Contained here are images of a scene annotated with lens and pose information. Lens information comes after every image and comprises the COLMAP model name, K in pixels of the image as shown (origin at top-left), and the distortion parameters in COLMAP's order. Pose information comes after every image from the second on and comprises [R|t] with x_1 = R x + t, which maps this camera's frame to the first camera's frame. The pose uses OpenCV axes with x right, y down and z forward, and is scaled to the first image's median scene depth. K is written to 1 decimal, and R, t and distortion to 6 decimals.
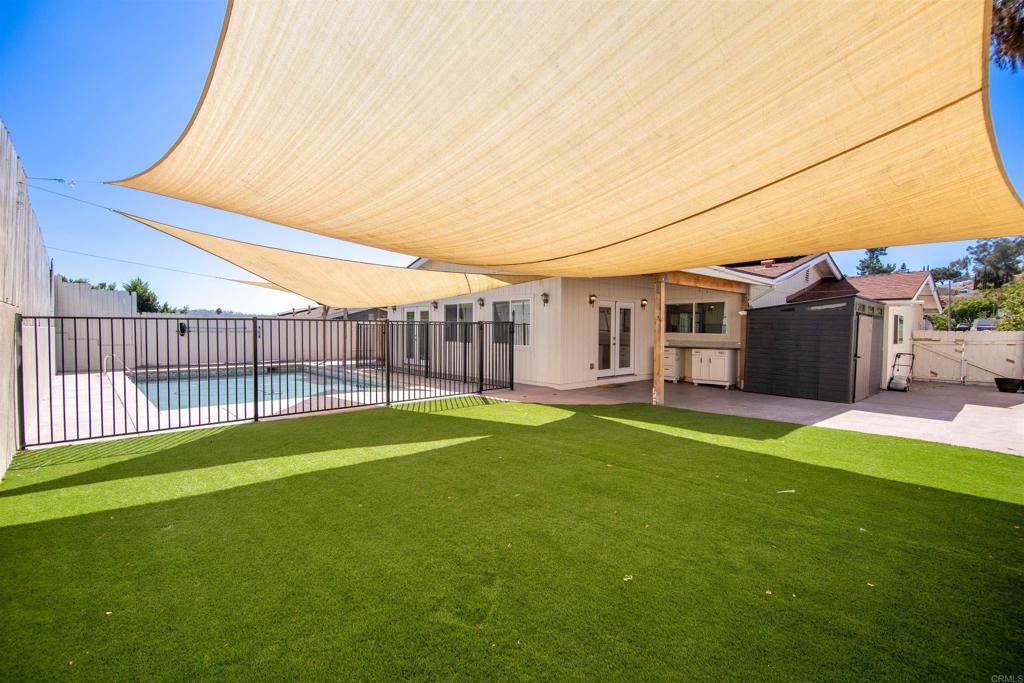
lens RADIAL K [[478.0, 0, 512.0], [0, 478.0, 341.5], [0, 0, 1]] dist [0.000599, 0.000045]
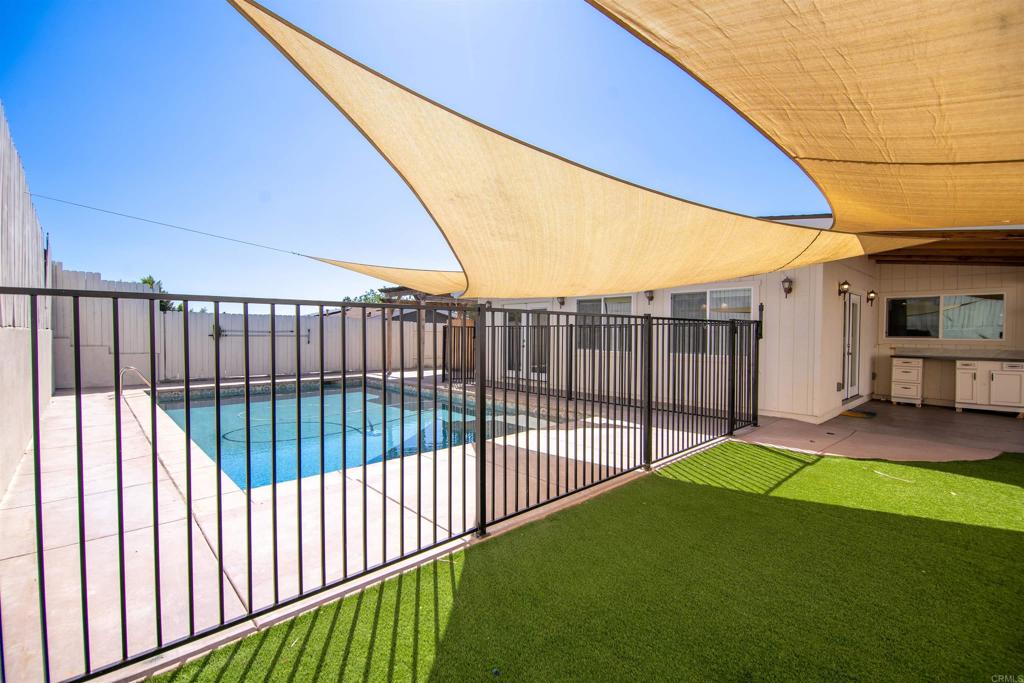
lens RADIAL K [[478.0, 0, 512.0], [0, 478.0, 341.5], [0, 0, 1]] dist [0.000599, 0.000045]
pose [[0.999992, 0.002702, -0.002907, -0.272170], [-0.002725, 0.999964, -0.007988, -0.005972], [0.002886, 0.007996, 0.999964, 0.297857]]
